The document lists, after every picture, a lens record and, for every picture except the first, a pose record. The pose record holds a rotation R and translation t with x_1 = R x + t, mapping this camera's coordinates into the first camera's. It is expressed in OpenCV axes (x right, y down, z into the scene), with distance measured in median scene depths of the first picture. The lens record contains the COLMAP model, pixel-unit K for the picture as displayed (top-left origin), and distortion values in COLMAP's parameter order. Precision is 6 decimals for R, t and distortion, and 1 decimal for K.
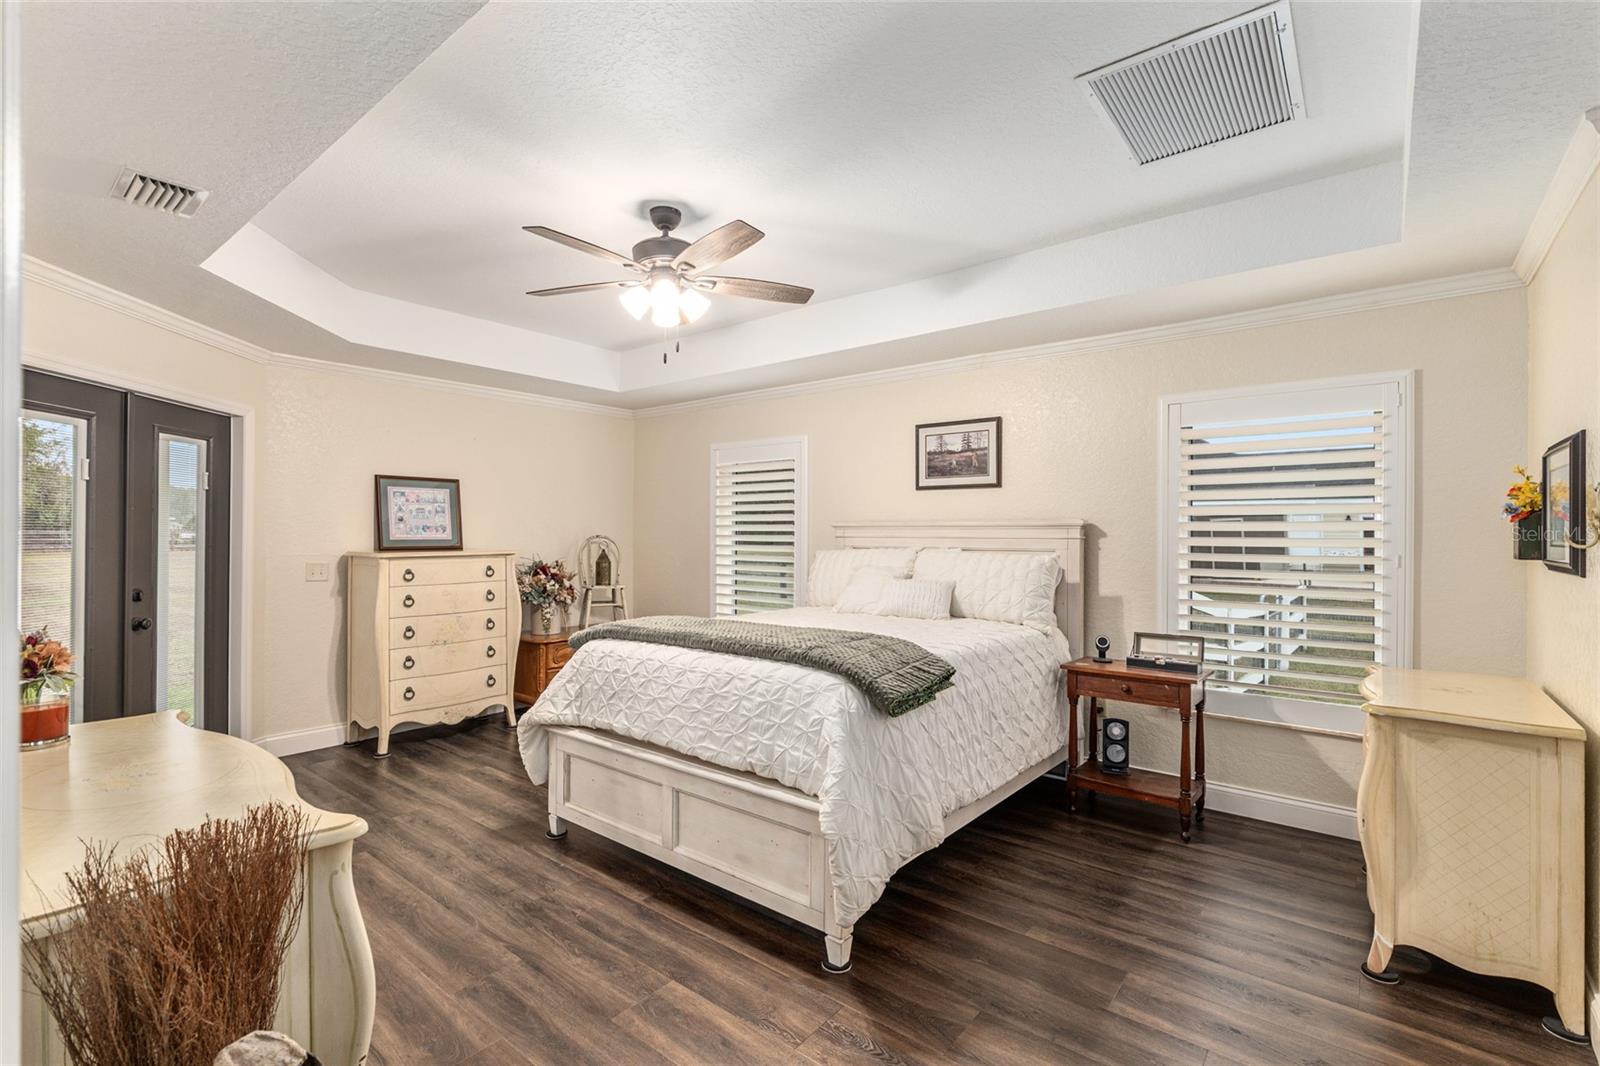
lens RADIAL K [[727.6, 0, 804.0], [0, 727.6, 531.8], [0, 0, 1]] dist [0.000606, 0.000060]
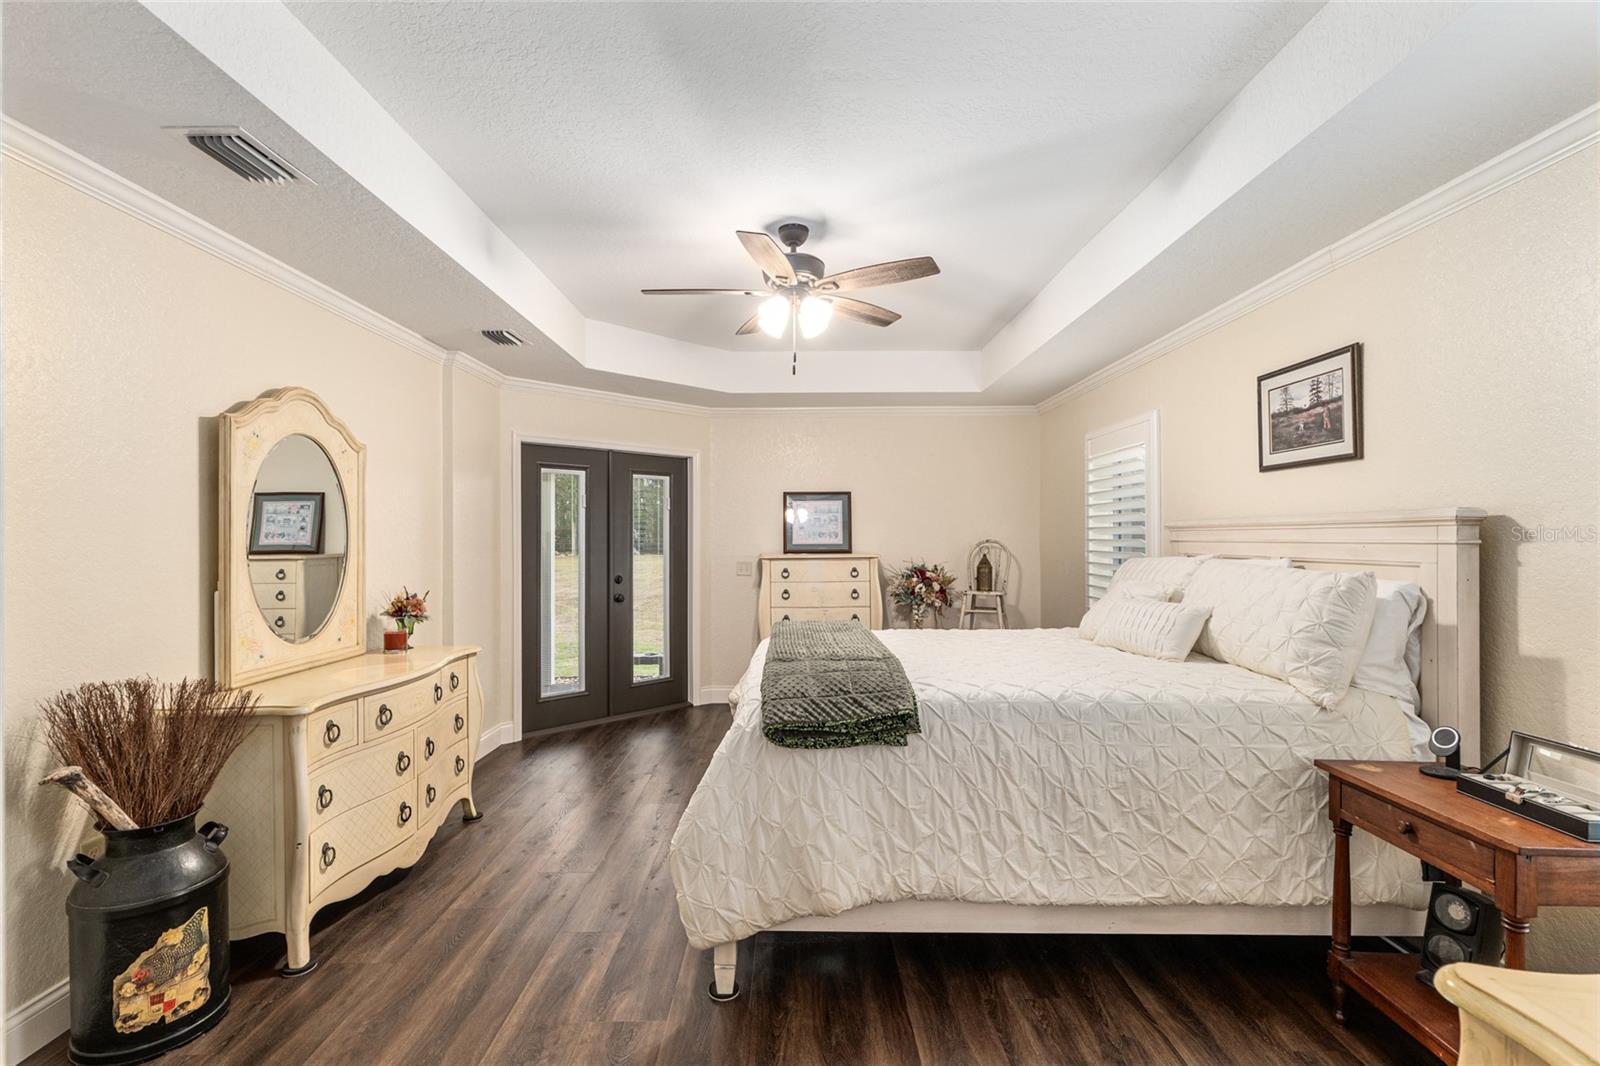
lens RADIAL K [[736.9, 0, 800.0], [0, 736.9, 533.0], [0, 0, 1]] dist [0.000669, 0.000523]
pose [[0.627622, -0.010723, -0.778445, 0.442415], [0.007855, 0.999941, -0.007441, 0.001458], [0.778479, -0.001444, 0.627669, 0.243005]]
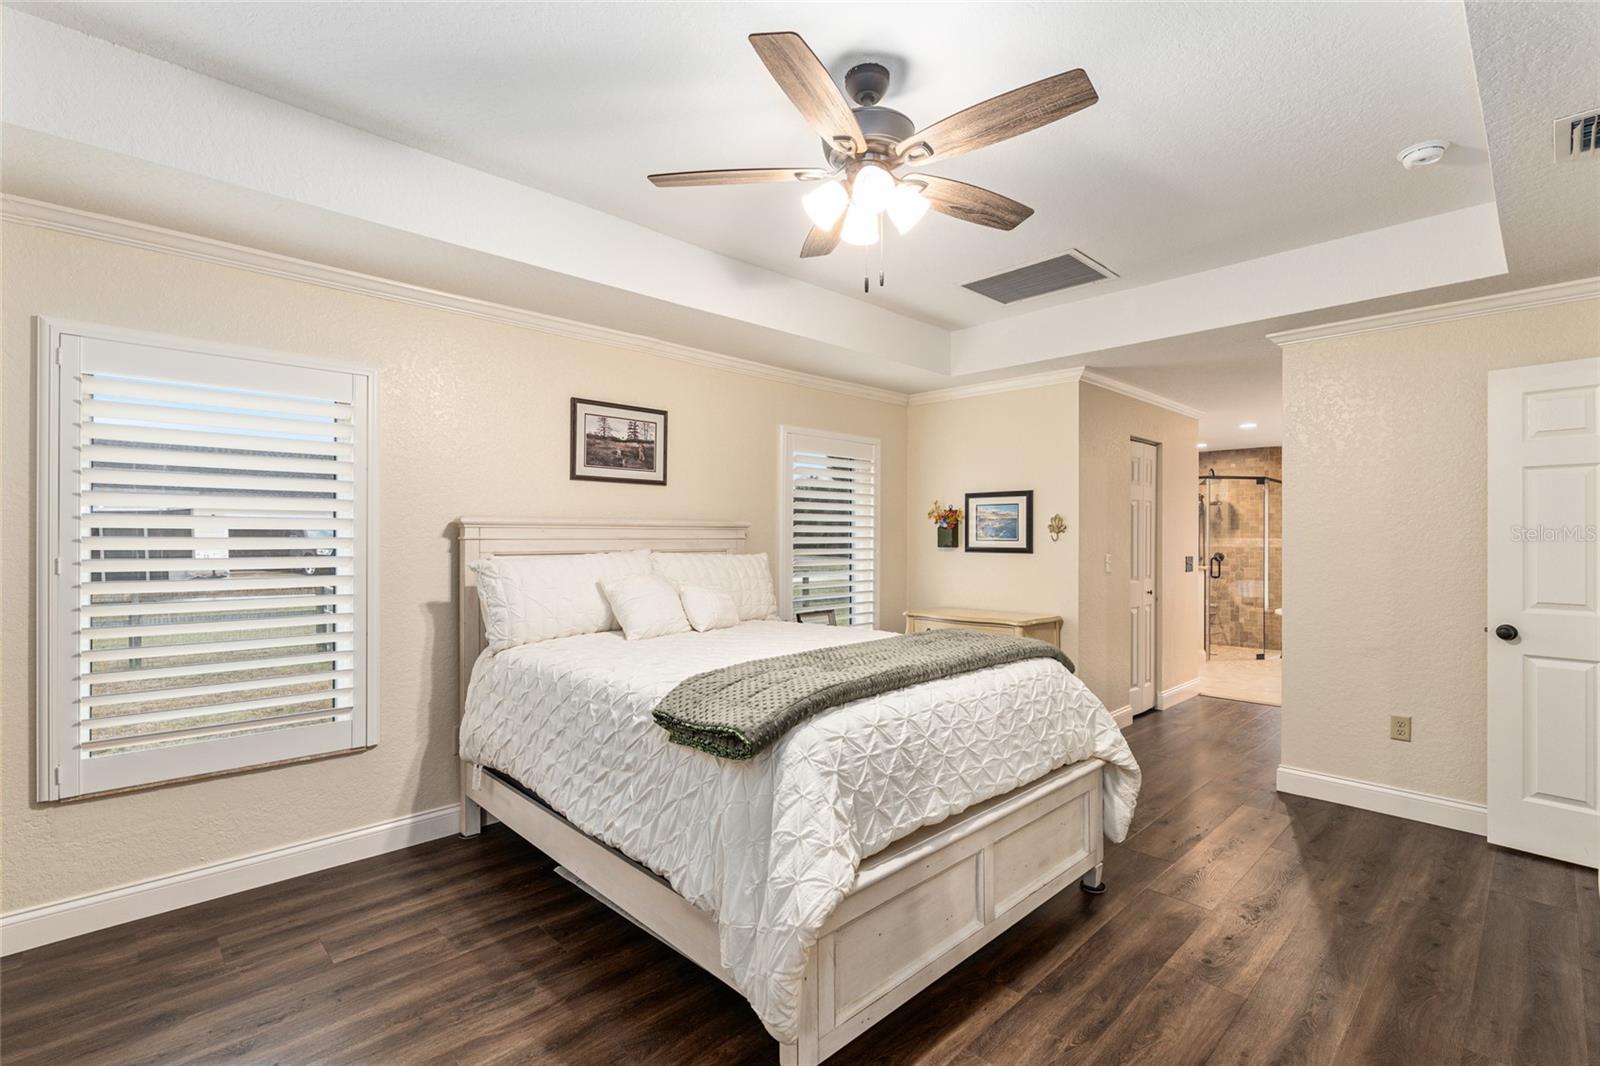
lens RADIAL K [[727.6, 0, 804.0], [0, 727.6, 531.8], [0, 0, 1]] dist [0.000606, 0.000060]
pose [[0.121381, 0.003532, 0.992600, -0.631869], [-0.002480, 0.999992, -0.003255, 0.001597], [-0.992603, -0.002067, 0.121389, 0.686986]]
